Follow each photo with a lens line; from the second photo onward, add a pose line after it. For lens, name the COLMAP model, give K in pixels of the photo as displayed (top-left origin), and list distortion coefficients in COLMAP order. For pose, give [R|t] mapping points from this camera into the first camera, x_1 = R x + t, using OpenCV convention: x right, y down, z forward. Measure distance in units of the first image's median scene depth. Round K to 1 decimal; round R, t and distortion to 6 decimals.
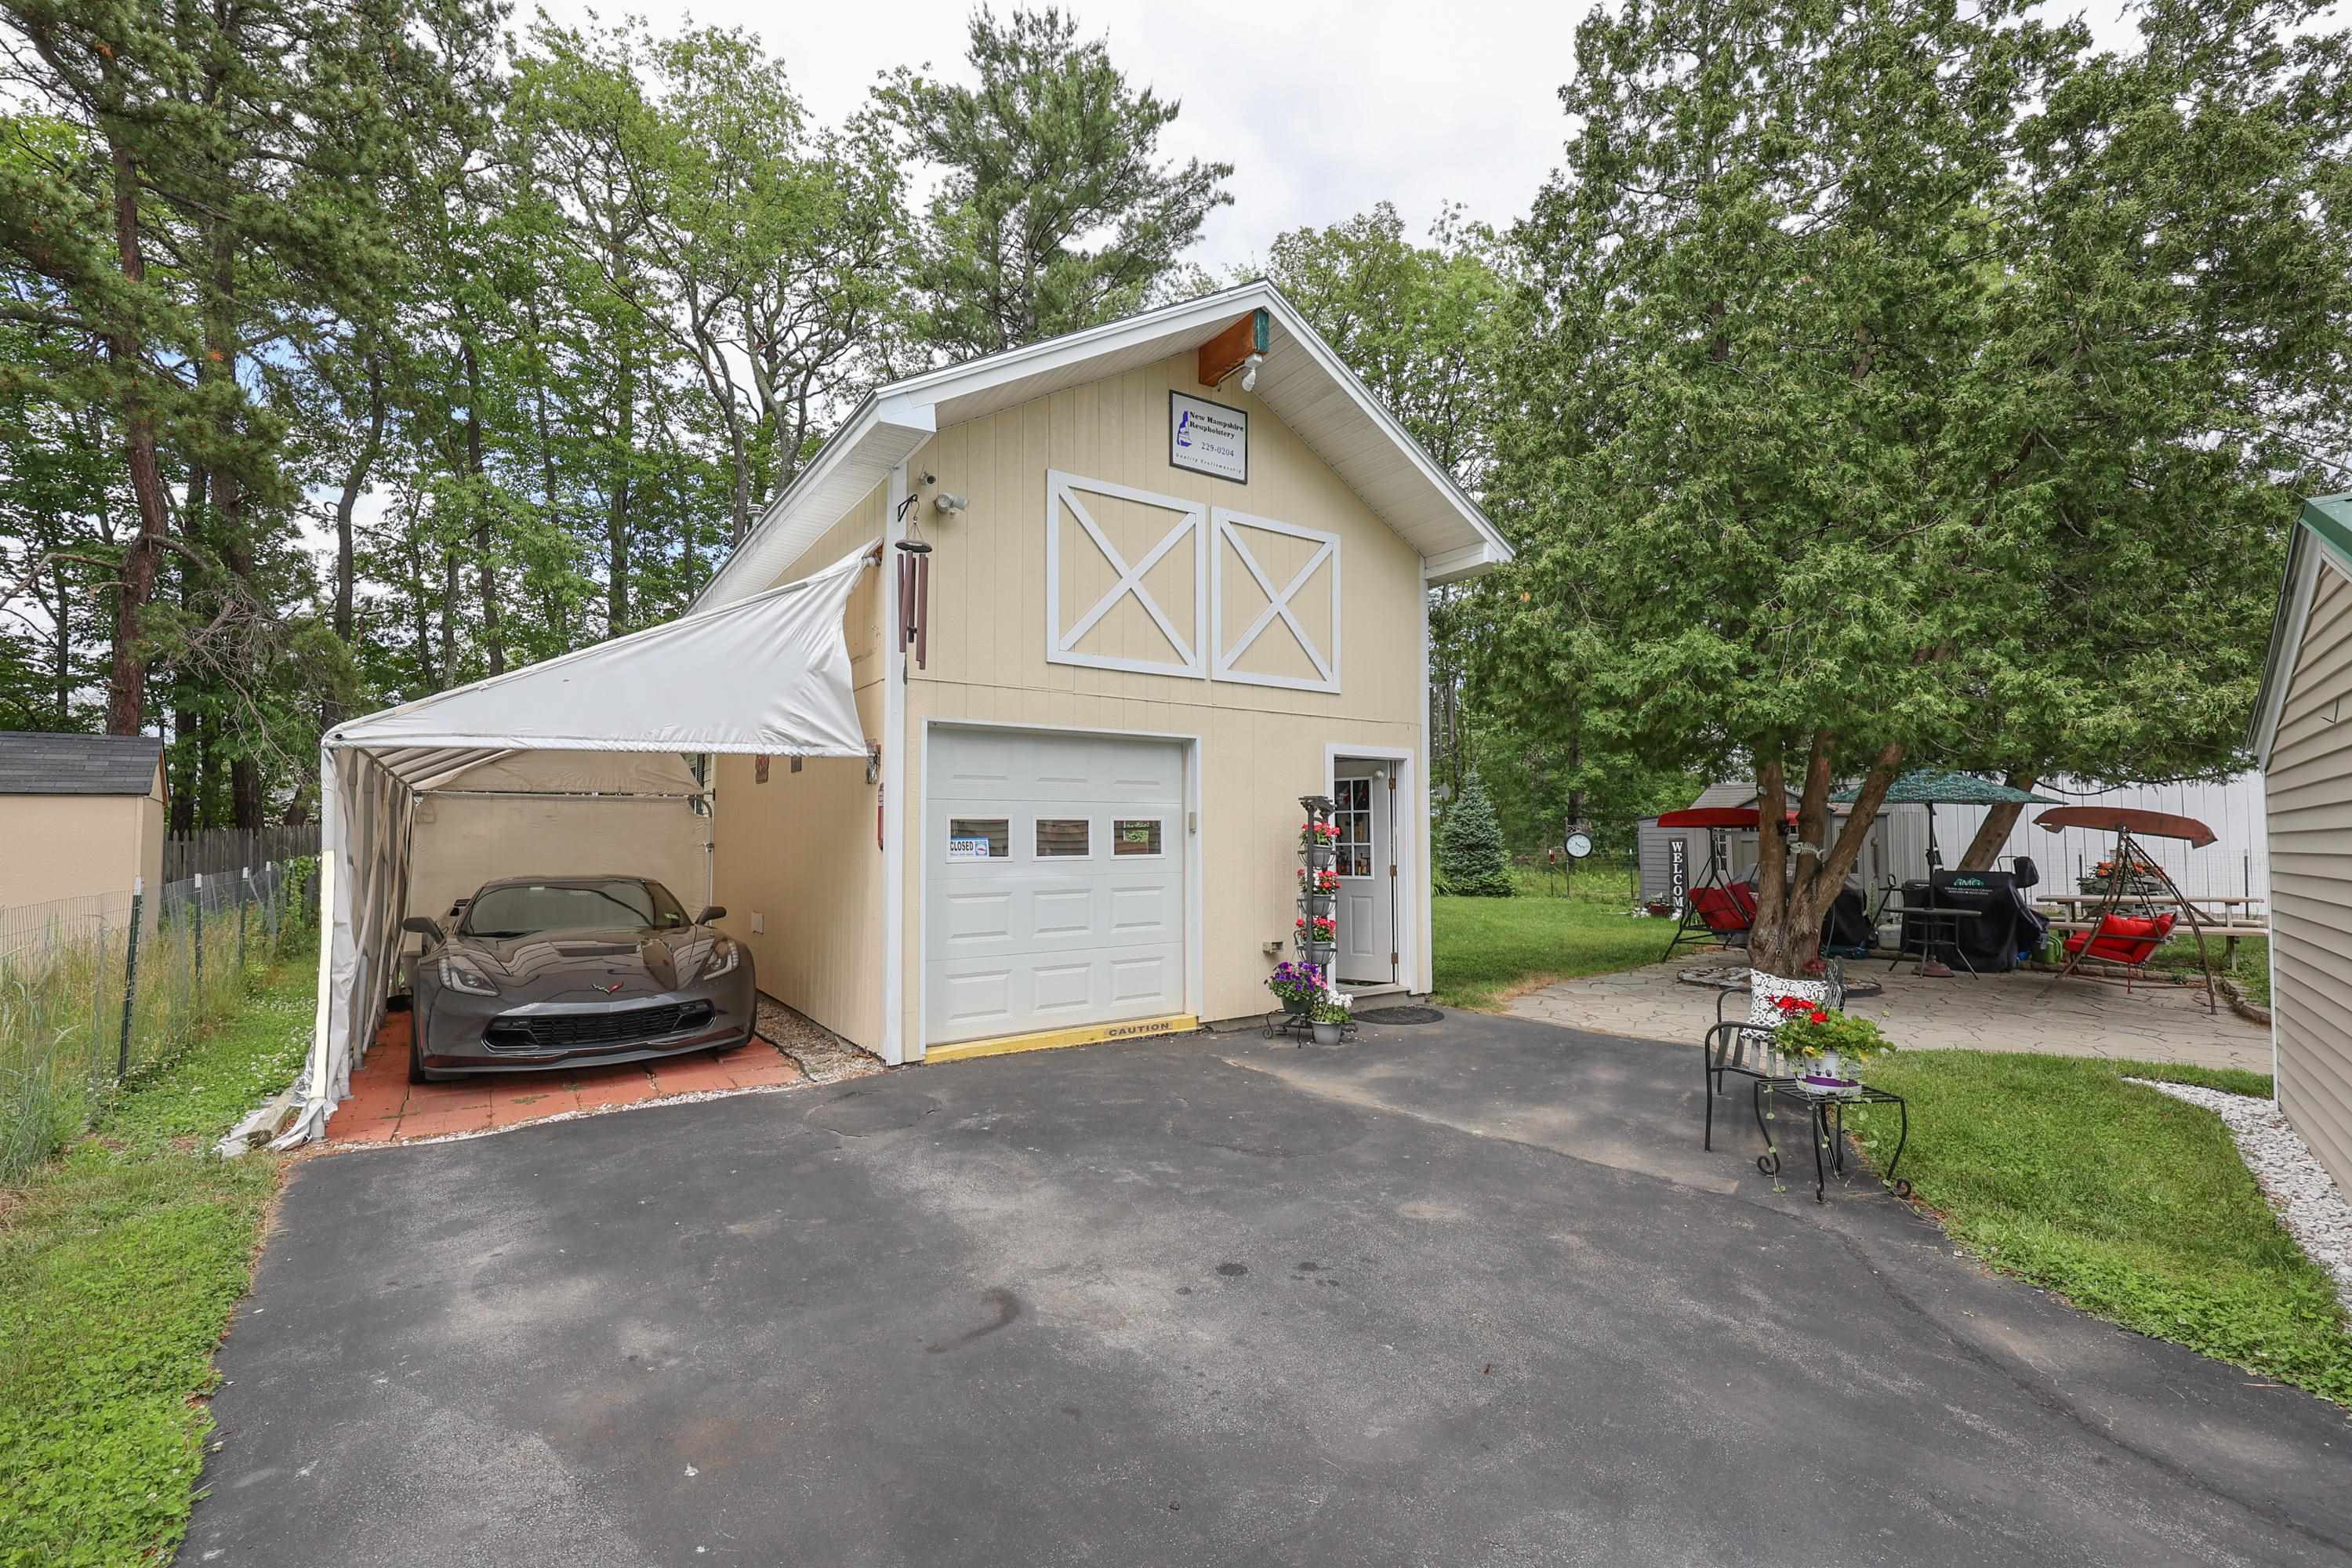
lens RADIAL K [[1009.7, 0, 1164.3], [0, 1009.7, 789.8], [0, 0, 1]] dist [0.019004, 0.000341]
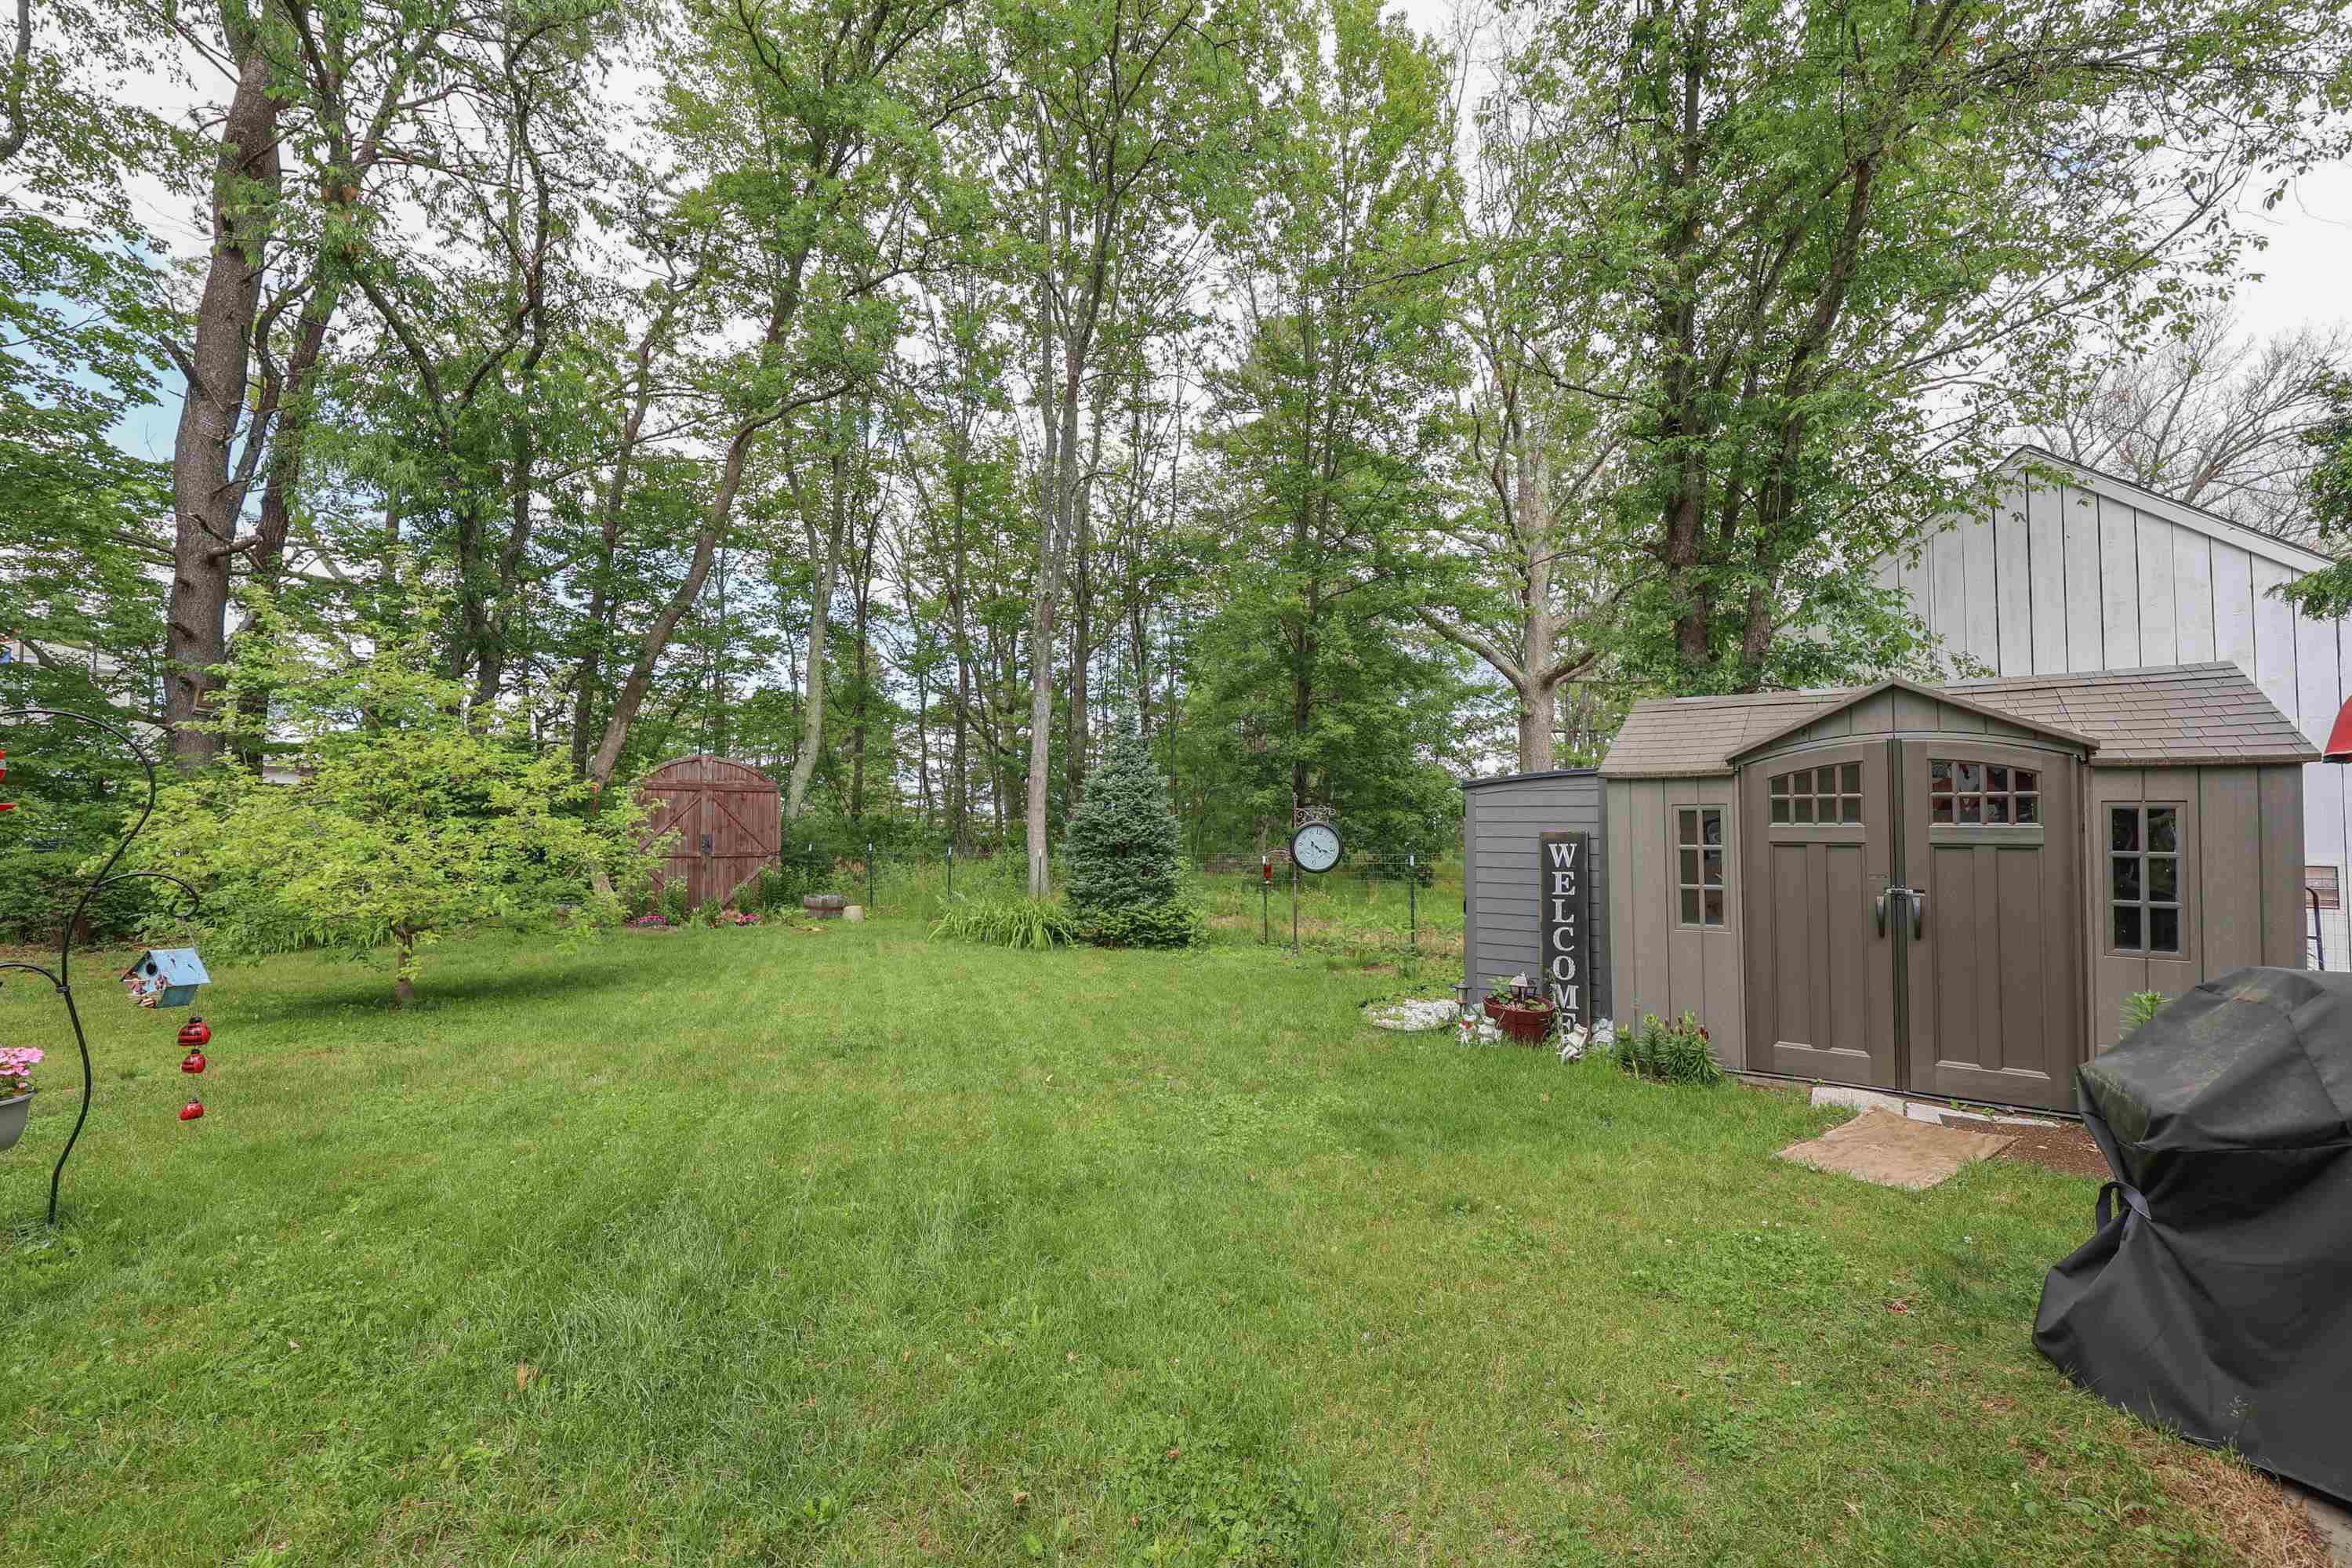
lens RADIAL K [[1009.7, 0, 1164.3], [0, 1009.7, 789.8], [0, 0, 1]] dist [0.019004, 0.000341]
pose [[0.967006, 0.017065, 0.254181, 0.200591], [-0.018139, 0.999834, 0.001883, 0.025578], [-0.254107, -0.006431, 0.967155, 0.514507]]
